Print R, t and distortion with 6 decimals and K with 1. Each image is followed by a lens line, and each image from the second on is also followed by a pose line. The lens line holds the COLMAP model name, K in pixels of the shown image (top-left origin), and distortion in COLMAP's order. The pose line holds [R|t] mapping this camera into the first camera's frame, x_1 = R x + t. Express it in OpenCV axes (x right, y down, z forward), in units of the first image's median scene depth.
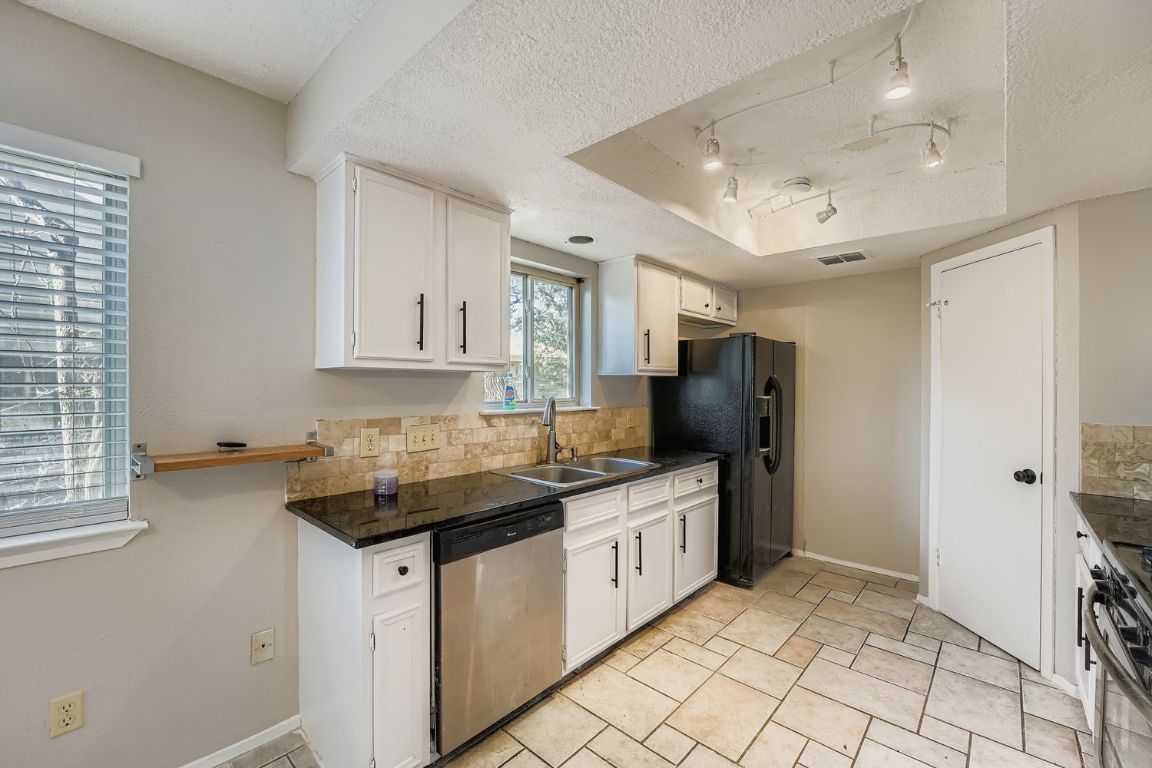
lens RADIAL K [[473.8, 0, 580.4], [0, 473.8, 379.3], [0, 0, 1]] dist [-0.009532, 0.000230]
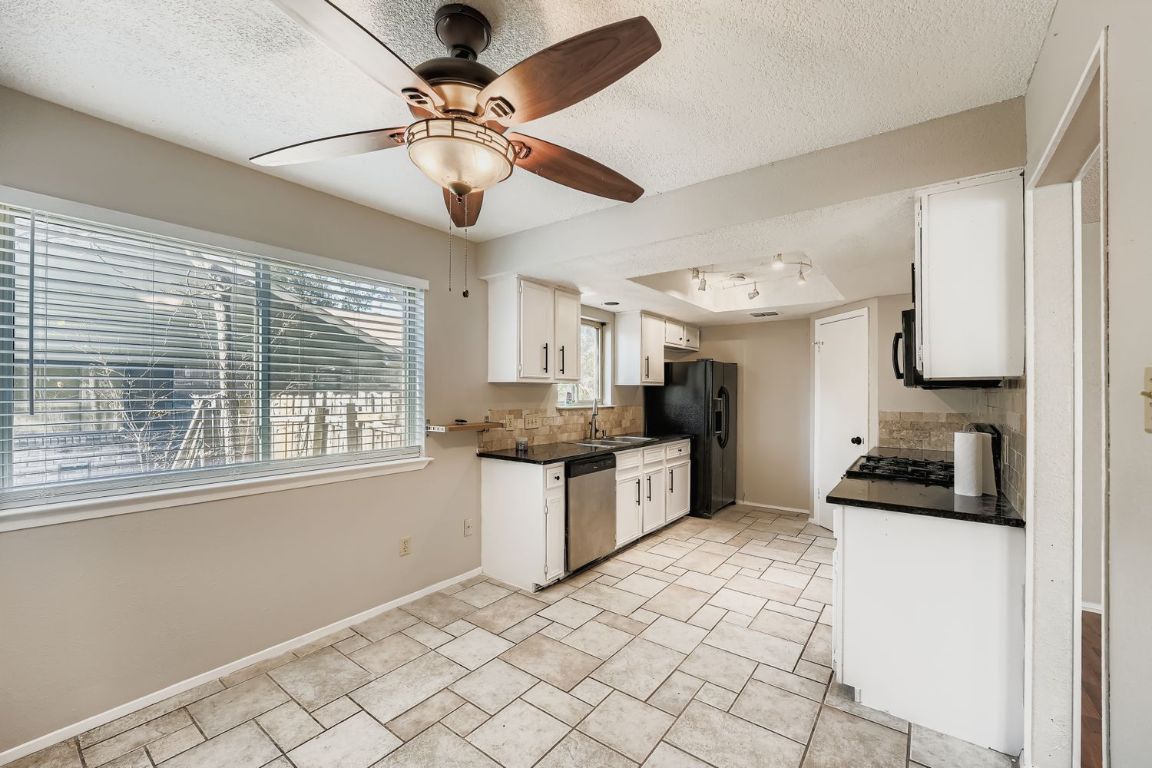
lens RADIAL K [[460.7, 0, 579.4], [0, 460.7, 382.7], [0, 0, 1]] dist [-0.011370, -0.000255]
pose [[0.995978, 0.001893, 0.089577, -0.256146], [-0.001194, 0.999968, -0.007855, -0.005096], [-0.089590, 0.007717, 0.995949, -0.595264]]
